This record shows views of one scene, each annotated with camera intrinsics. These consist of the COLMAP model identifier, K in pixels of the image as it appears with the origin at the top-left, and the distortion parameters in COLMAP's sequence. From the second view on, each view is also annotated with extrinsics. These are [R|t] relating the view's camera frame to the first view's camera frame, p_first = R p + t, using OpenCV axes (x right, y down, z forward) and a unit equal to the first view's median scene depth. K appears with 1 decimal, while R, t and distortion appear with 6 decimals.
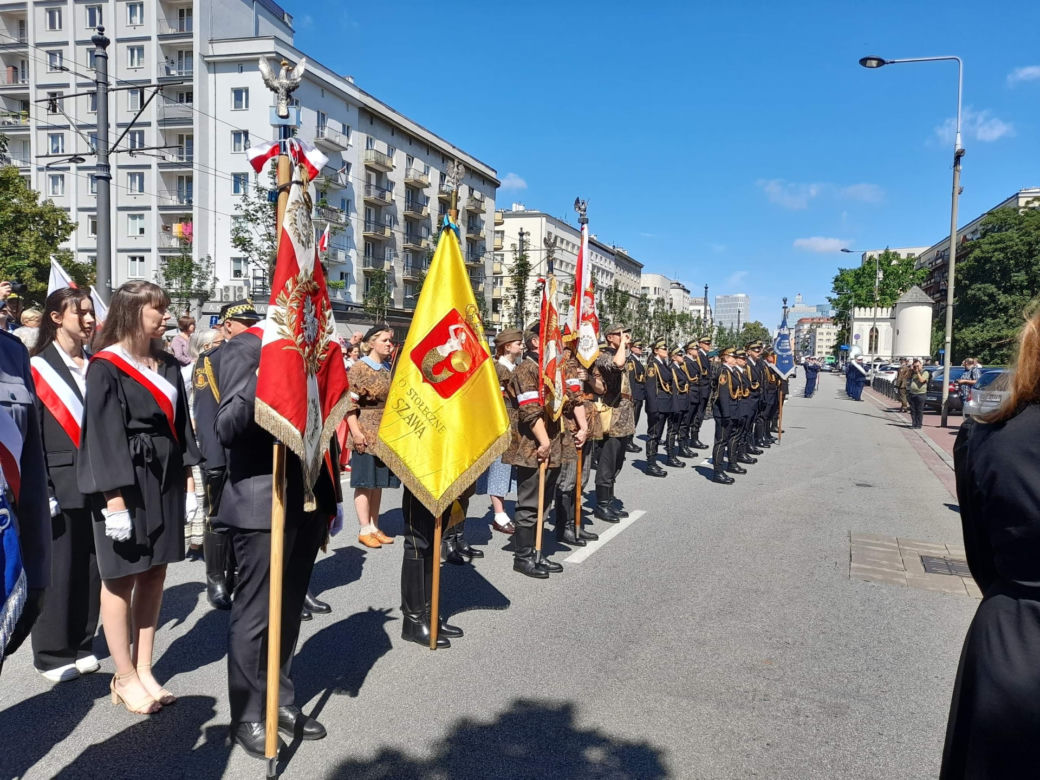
lens RADIAL K [[732.3, 0, 525.6], [0, 732.3, 387.2], [0, 0, 1]] dist [0.035418, -0.039995]
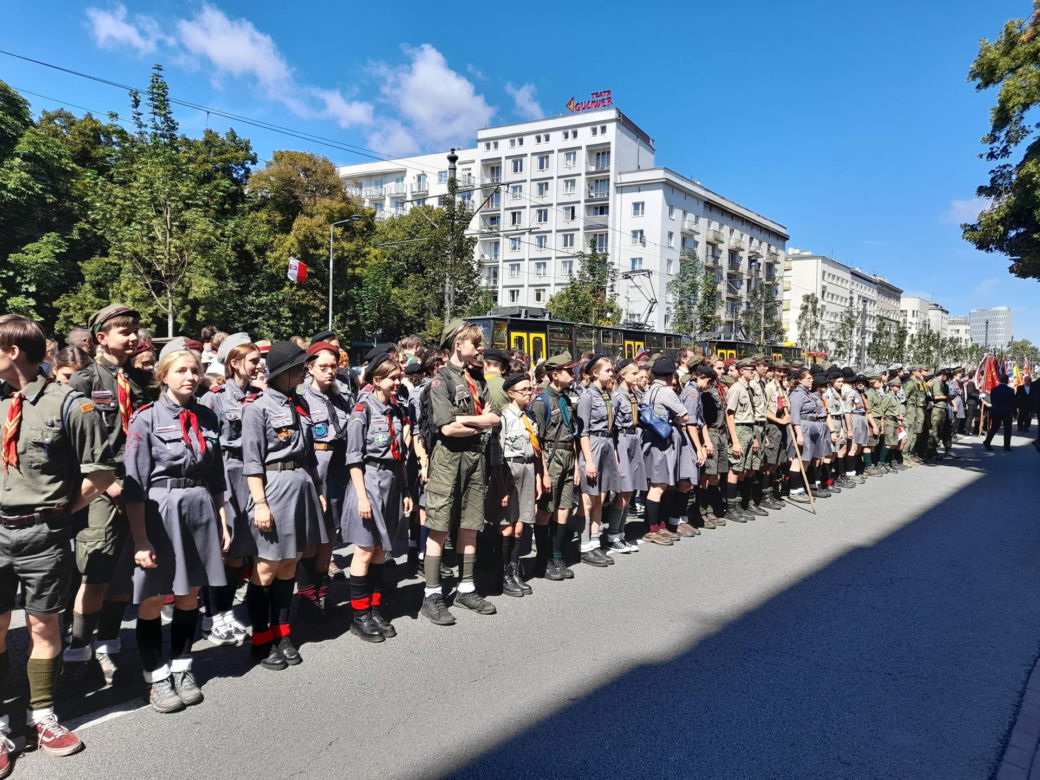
lens RADIAL K [[732.3, 0, 516.9], [0, 732.3, 400.0], [0, 0, 1]] dist [0.035418, -0.039995]
pose [[0.957276, 0.004117, -0.289148, -0.149527], [-0.007483, 0.999916, -0.010537, 0.014570], [0.289081, 0.012251, 0.957226, -0.406450]]
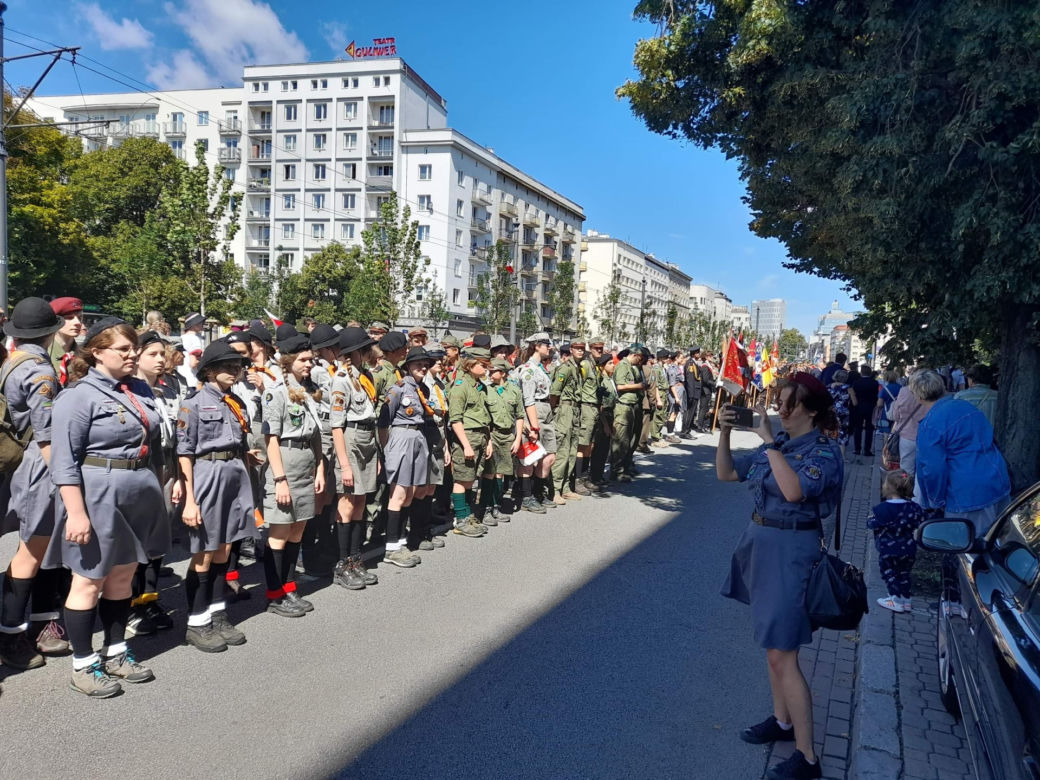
lens RADIAL K [[732.3, 0, 519.2], [0, 732.3, 393.9], [0, 0, 1]] dist [0.035418, -0.039995]
pose [[0.998674, 0.017695, -0.048339, -0.106975], [-0.017319, 0.999816, 0.008189, 0.010765], [0.048475, -0.007341, 0.998797, -0.305229]]
